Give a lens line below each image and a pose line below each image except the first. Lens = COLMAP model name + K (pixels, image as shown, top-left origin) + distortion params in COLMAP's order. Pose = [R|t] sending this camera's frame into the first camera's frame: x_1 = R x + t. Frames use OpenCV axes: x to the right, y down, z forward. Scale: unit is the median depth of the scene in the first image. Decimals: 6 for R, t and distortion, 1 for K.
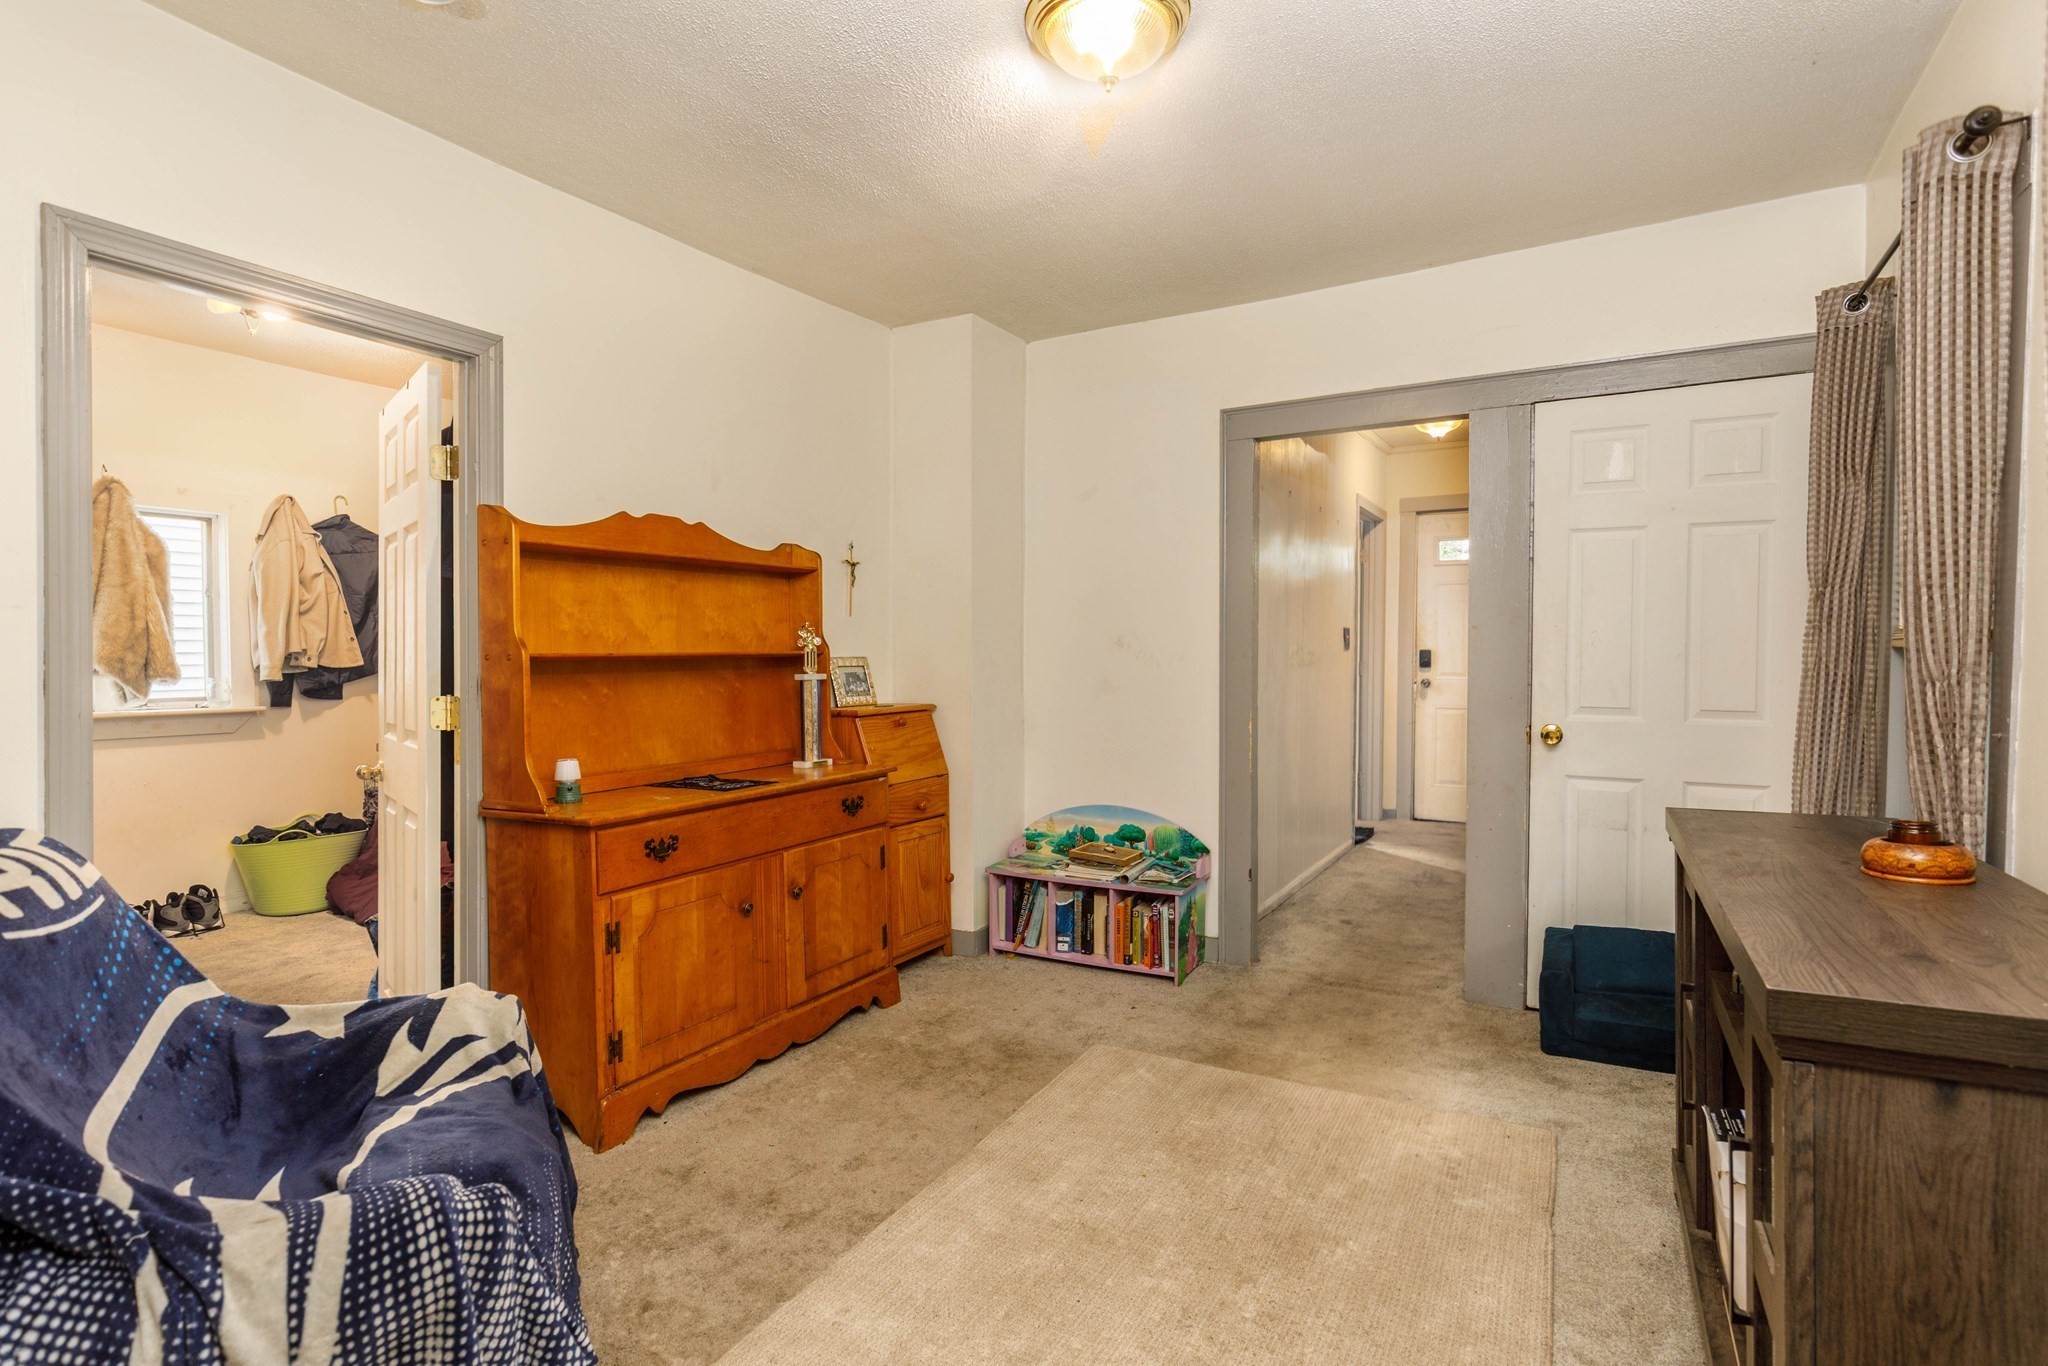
lens RADIAL K [[1034.3, 0, 1023.0], [0, 1034.3, 677.9], [0, 0, 1]] dist [0.000760, 0.000455]
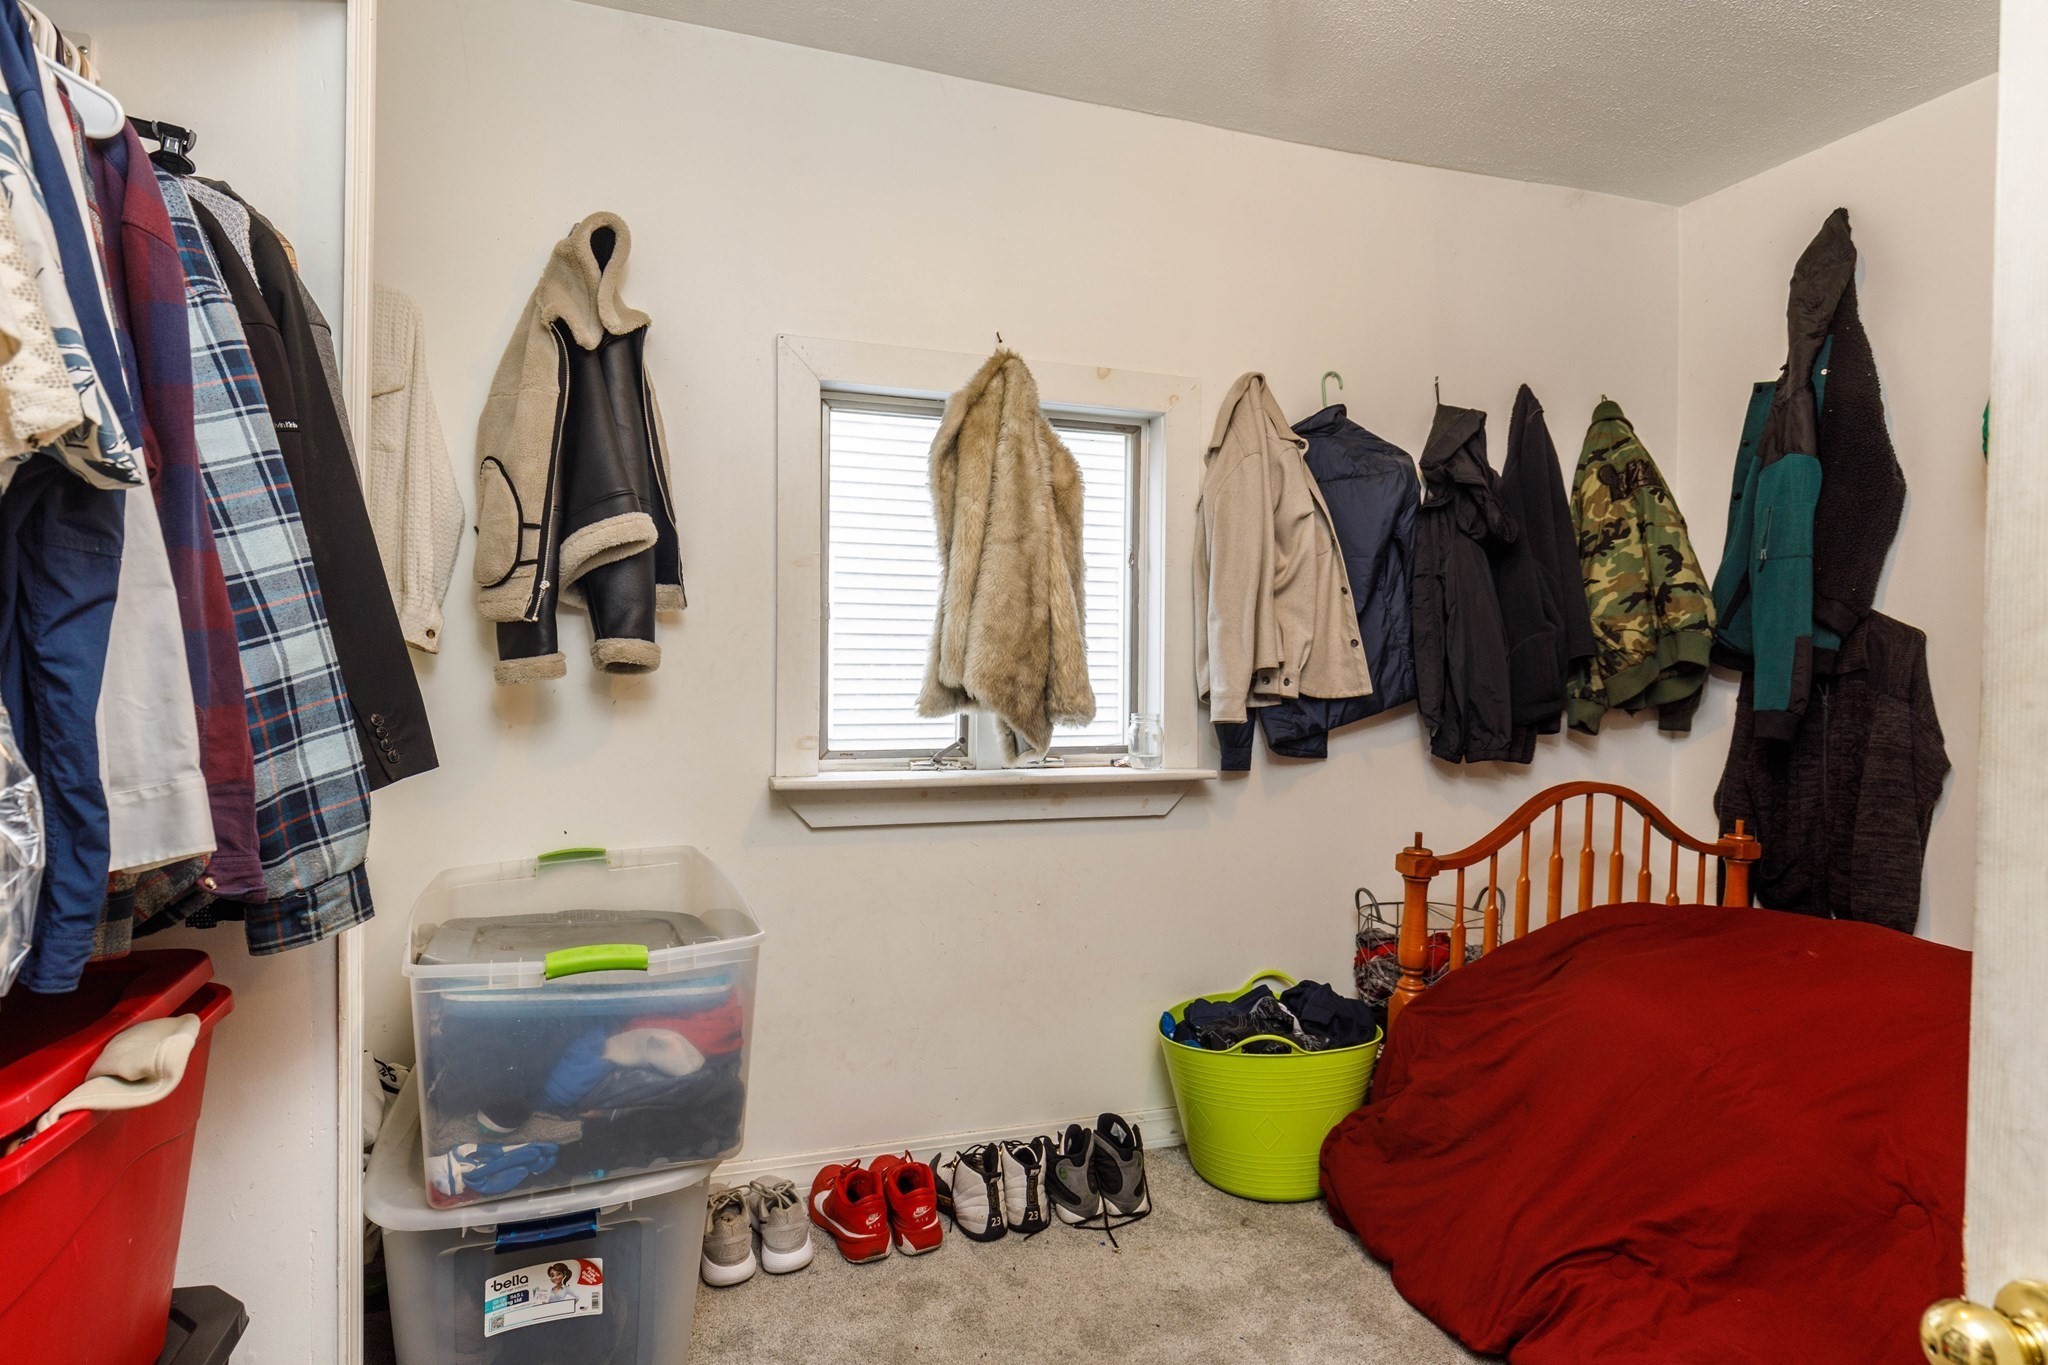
lens RADIAL K [[1034.3, 0, 1019.9], [0, 1034.3, 677.2], [0, 0, 1]] dist [0.000760, 0.000455]
pose [[0.761393, 0.016165, -0.648089, -0.445283], [-0.027235, 0.999604, -0.007063, -0.012666], [0.647718, 0.023028, 0.761532, 0.508713]]
